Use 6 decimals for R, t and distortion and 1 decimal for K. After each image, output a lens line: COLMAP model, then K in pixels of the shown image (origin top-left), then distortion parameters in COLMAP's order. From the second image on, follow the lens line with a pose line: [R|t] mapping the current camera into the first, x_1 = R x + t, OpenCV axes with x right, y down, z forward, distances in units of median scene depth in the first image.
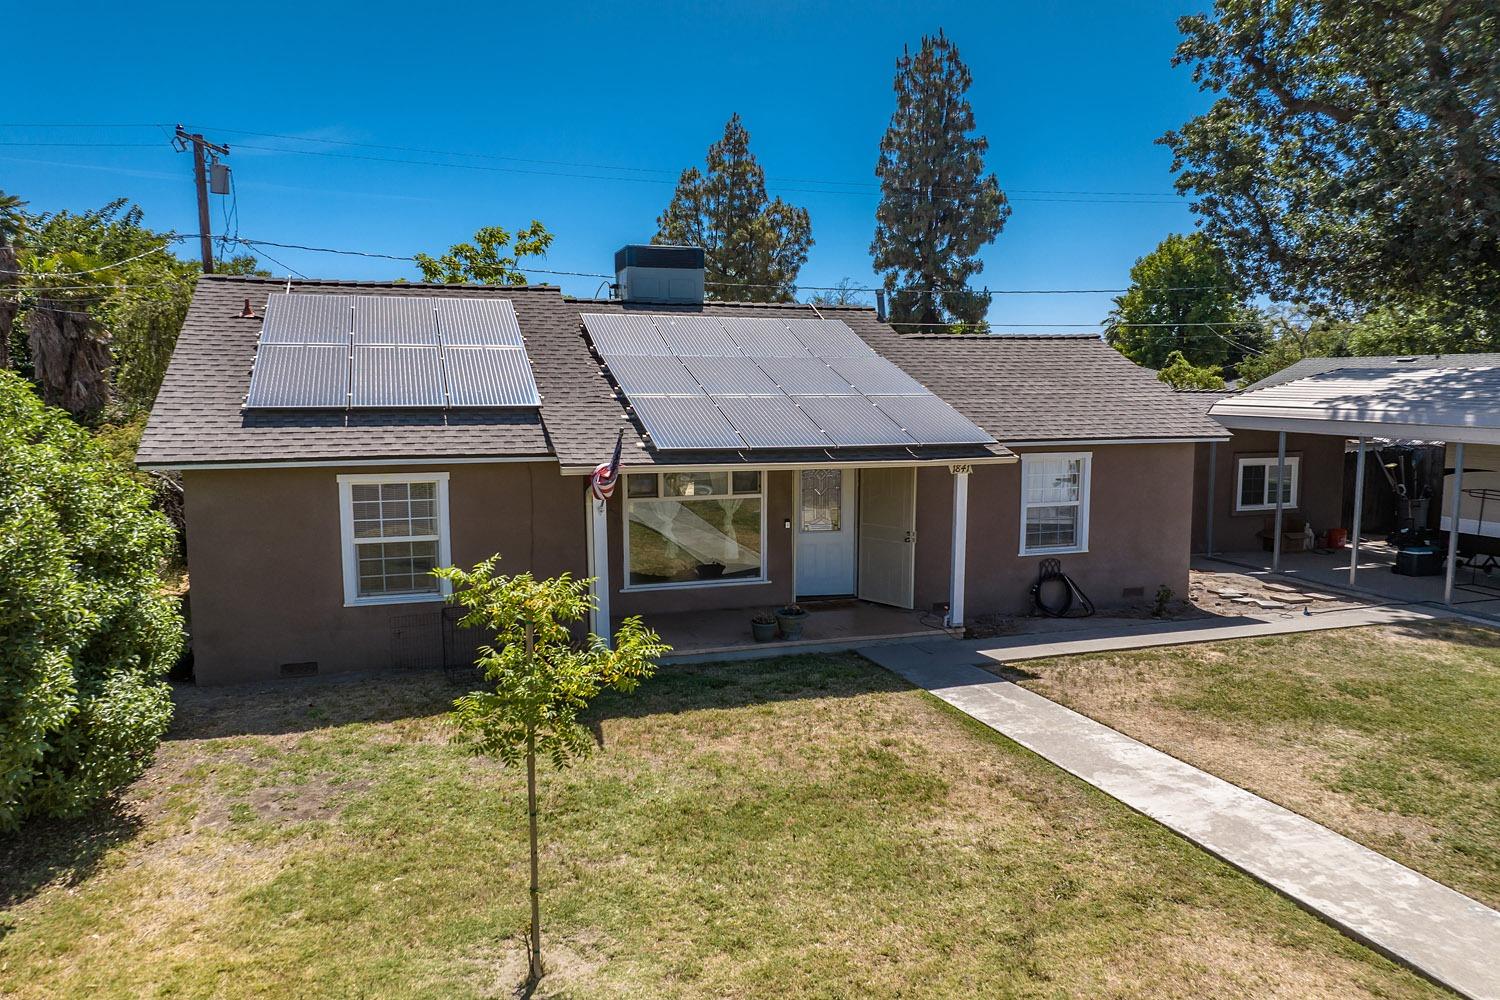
lens RADIAL K [[1039.3, 0, 748.5], [0, 1039.3, 500.1], [0, 0, 1]] dist [0.002106, 0.003374]
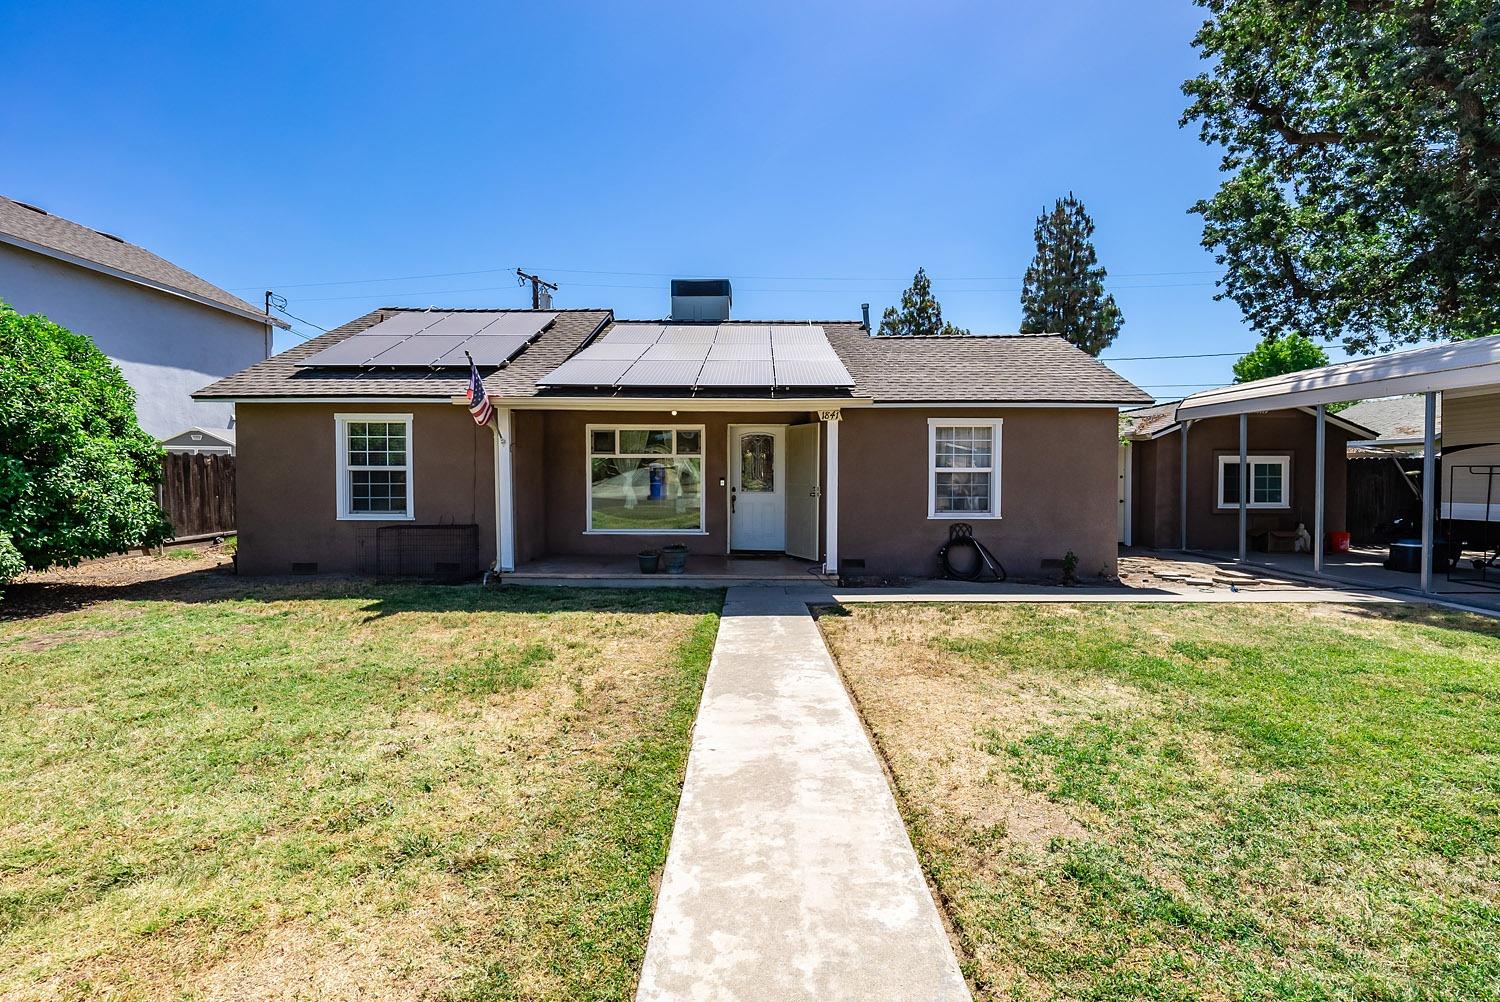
lens RADIAL K [[691.4, 0, 781.4], [0, 691.4, 478.4], [0, 0, 1]] dist [0.000228, -0.000189]
pose [[0.959235, 0.028990, -0.281118, 0.305129], [-0.059701, 0.993062, -0.101305, 0.089848], [0.276231, 0.113959, 0.954311, 0.296589]]
